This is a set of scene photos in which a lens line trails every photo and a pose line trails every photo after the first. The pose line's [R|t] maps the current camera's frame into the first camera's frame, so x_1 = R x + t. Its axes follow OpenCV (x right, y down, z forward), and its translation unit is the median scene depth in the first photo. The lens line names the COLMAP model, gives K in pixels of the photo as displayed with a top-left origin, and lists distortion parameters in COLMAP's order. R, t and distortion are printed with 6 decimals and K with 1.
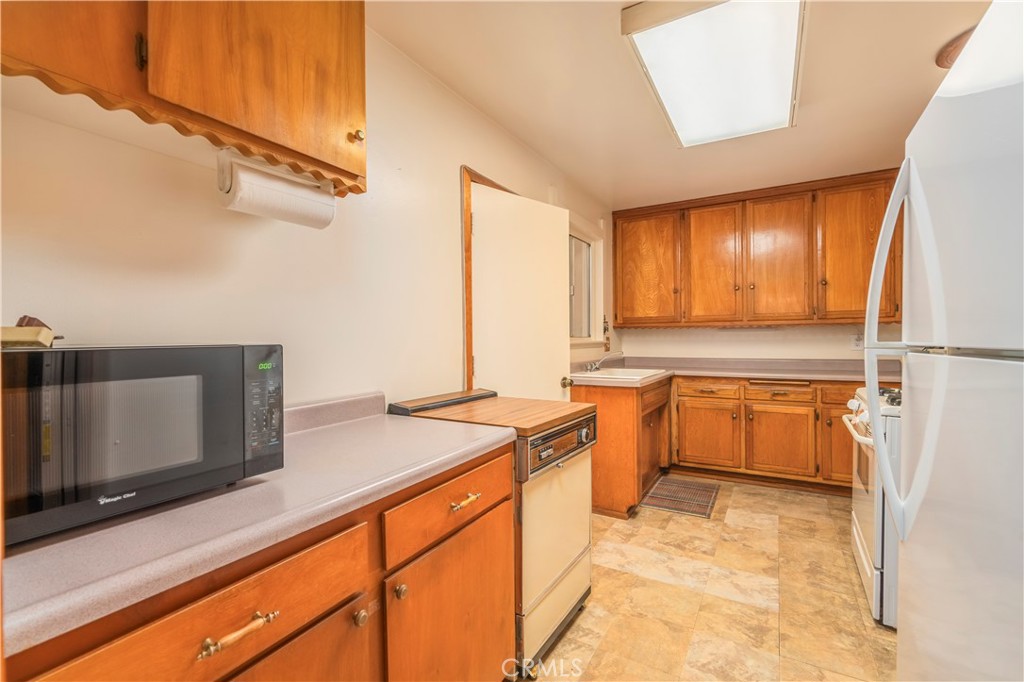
lens RADIAL K [[441.9, 0, 511.5], [0, 441.9, 338.8], [0, 0, 1]] dist [-0.001422, 0.000031]
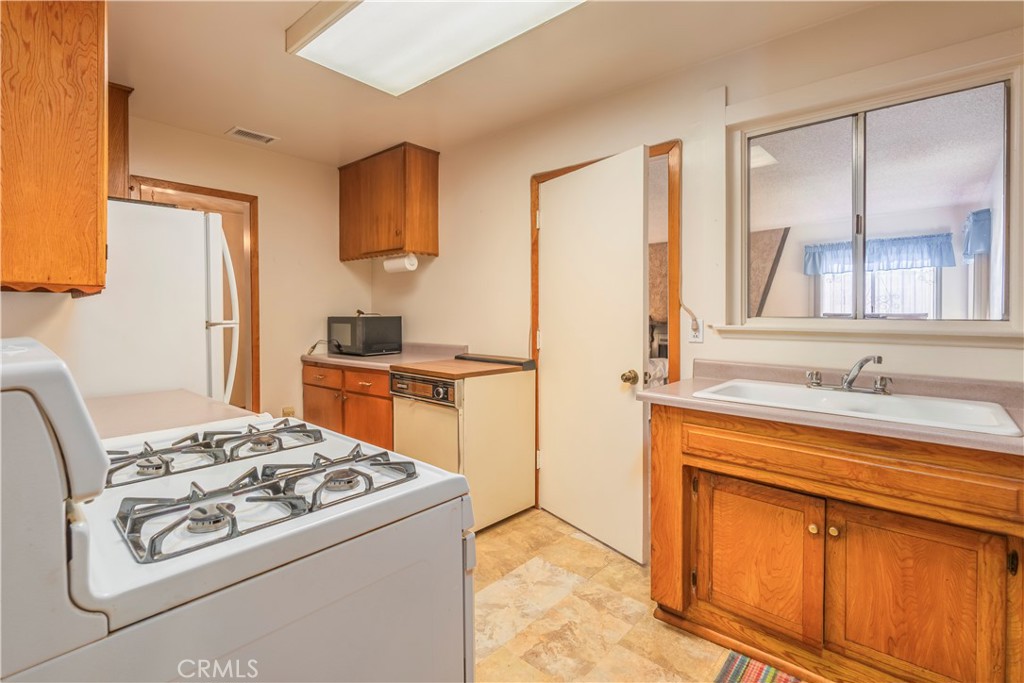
lens RADIAL K [[488.0, 0, 509.7], [0, 488.0, 317.6], [0, 0, 1]] dist [-0.000616, -0.000345]
pose [[-0.180063, 0.015978, -0.983525, 0.842878], [-0.002069, 0.999860, 0.016622, -0.015189], [0.983653, 0.005028, -0.180005, 0.808277]]
